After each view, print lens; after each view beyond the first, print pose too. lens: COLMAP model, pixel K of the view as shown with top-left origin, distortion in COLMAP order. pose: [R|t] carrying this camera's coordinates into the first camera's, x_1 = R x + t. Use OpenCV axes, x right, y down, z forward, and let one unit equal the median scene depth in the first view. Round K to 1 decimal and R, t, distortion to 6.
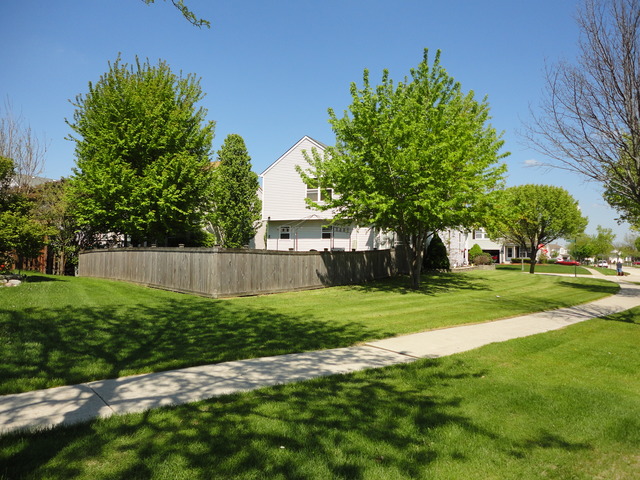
lens RADIAL K [[466.7, 0, 318.9], [0, 466.7, 240.2], [0, 0, 1]] dist [-0.028854, 0.001770]
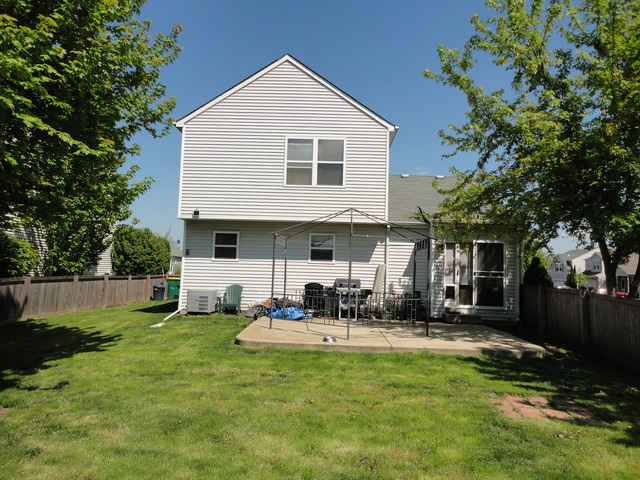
lens RADIAL K [[466.7, 0, 321.7], [0, 466.7, 239.5], [0, 0, 1]] dist [-0.028854, 0.001770]
pose [[0.897165, 0.044499, 0.439448, -0.209427], [-0.025198, 0.998448, -0.049661, -0.000868], [-0.440975, 0.033480, 0.896894, 0.544284]]
